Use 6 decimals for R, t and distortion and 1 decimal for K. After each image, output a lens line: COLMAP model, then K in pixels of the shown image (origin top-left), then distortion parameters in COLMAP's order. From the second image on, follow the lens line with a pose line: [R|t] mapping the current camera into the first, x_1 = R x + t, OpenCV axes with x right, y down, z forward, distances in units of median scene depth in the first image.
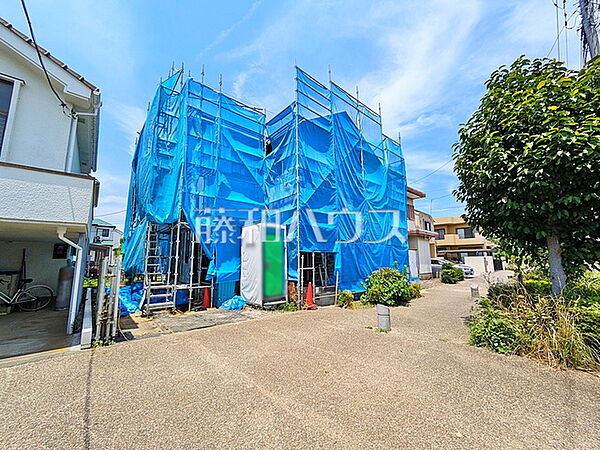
lens RADIAL K [[238.6, 0, 301.1], [0, 238.6, 225.8], [0, 0, 1]] dist [-0.000197, 0.001473]
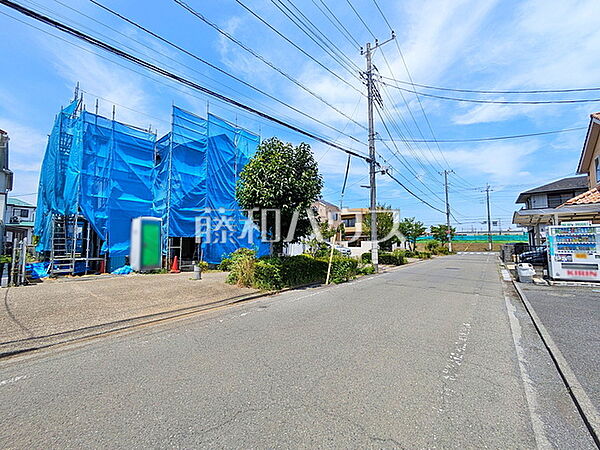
lens RADIAL K [[238.6, 0, 299.0], [0, 238.6, 225.1], [0, 0, 1]] dist [-0.000197, 0.001473]
pose [[0.986942, 0.022670, 0.159472, 0.537005], [-0.034118, 0.997004, 0.069416, -0.093478], [-0.157421, -0.073950, 0.984759, -0.591690]]
